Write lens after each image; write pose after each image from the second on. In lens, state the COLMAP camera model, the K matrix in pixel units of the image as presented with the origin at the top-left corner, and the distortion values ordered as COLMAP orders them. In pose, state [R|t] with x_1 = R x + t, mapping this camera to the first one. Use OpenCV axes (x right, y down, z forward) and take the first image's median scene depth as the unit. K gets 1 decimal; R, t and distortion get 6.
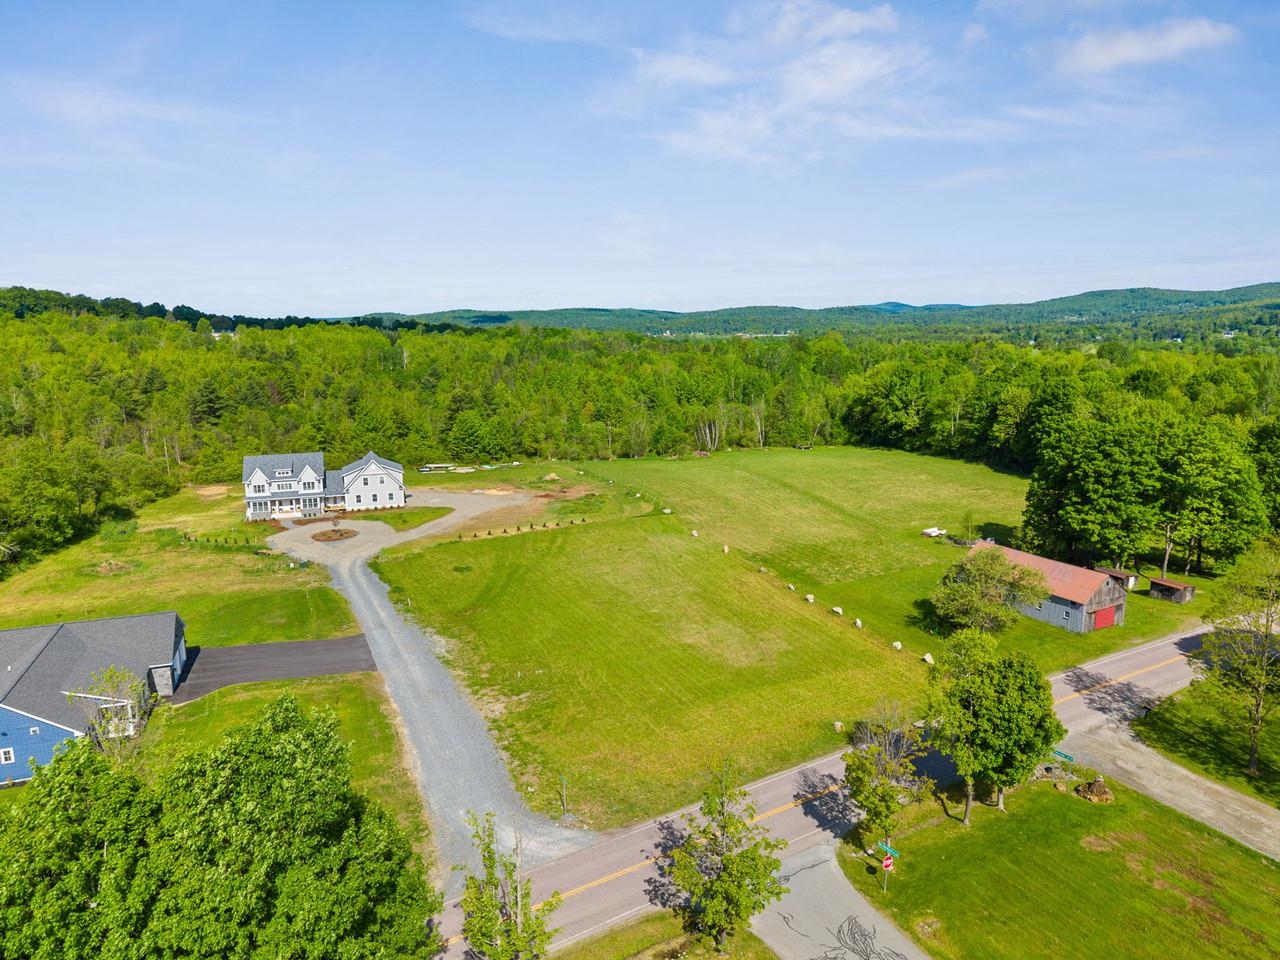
lens RADIAL K [[852.0, 0, 640.0], [0, 852.0, 480.0], [0, 0, 1]] dist [0.030100, -0.032943]
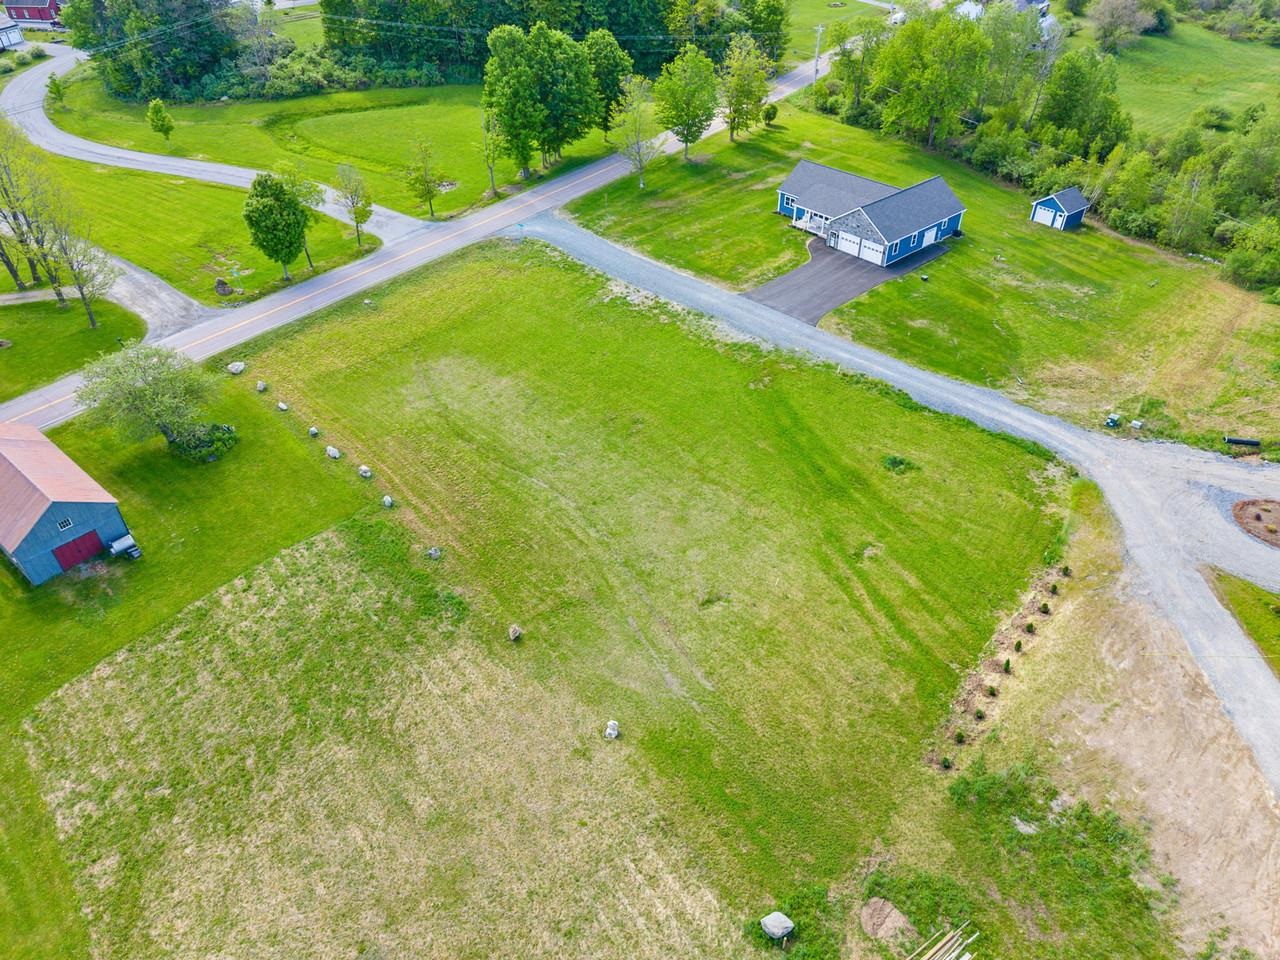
lens RADIAL K [[852.0, 0, 640.0], [0, 852.0, 480.0], [0, 0, 1]] dist [0.030100, -0.032943]
pose [[-0.936671, 0.226063, -0.267474, 0.125861], [-0.053630, 0.662153, 0.747447, -0.296778], [0.346079, 0.714457, -0.608096, 1.090311]]
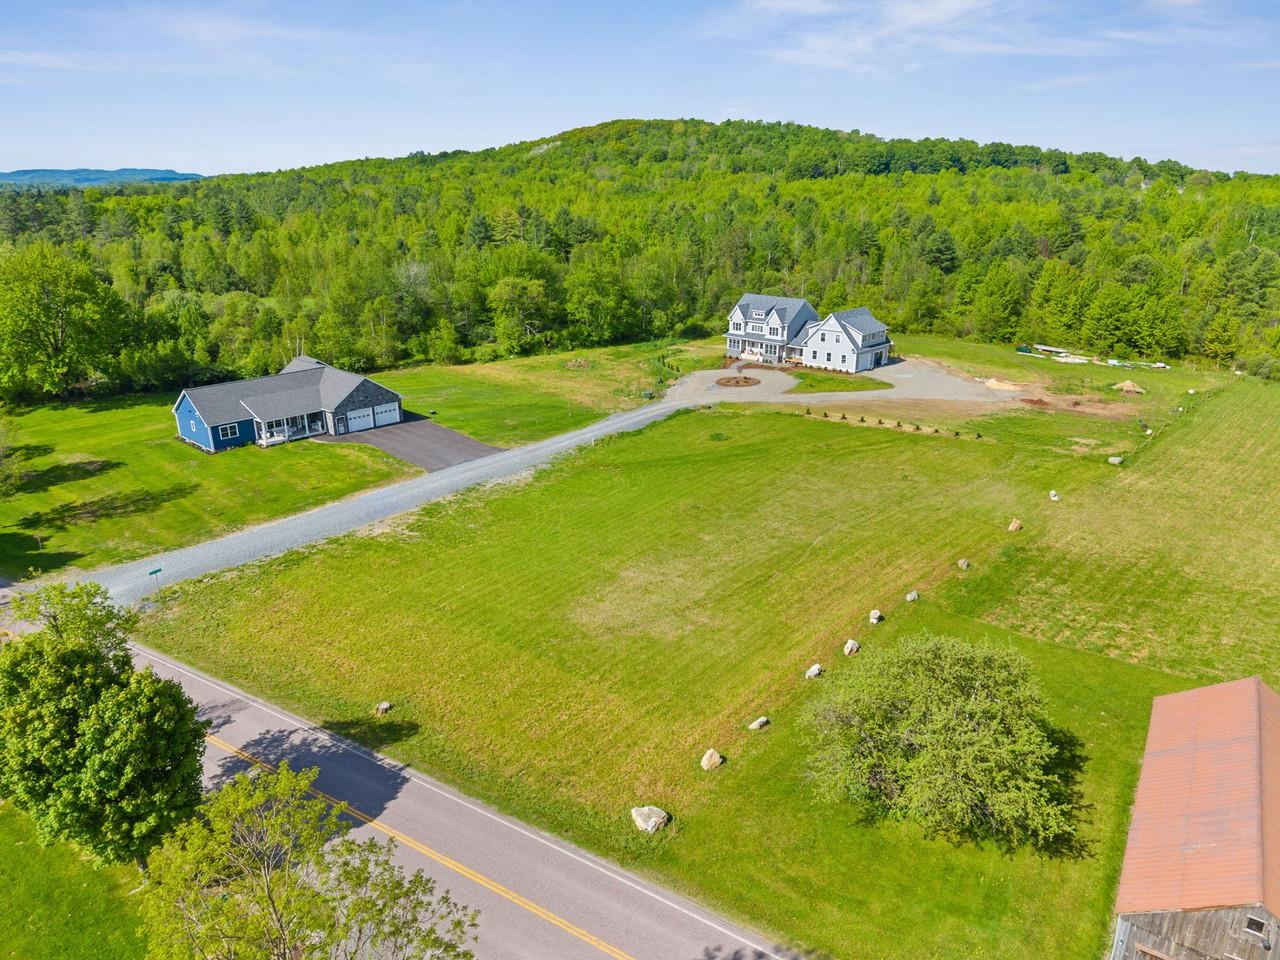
lens RADIAL K [[852.0, 0, 640.0], [0, 852.0, 480.0], [0, 0, 1]] dist [0.030100, -0.032943]
pose [[0.450028, 0.296719, -0.842278, 0.419217], [-0.166708, 0.954519, 0.247188, -0.047284], [0.877316, 0.029173, 0.479026, 0.412605]]
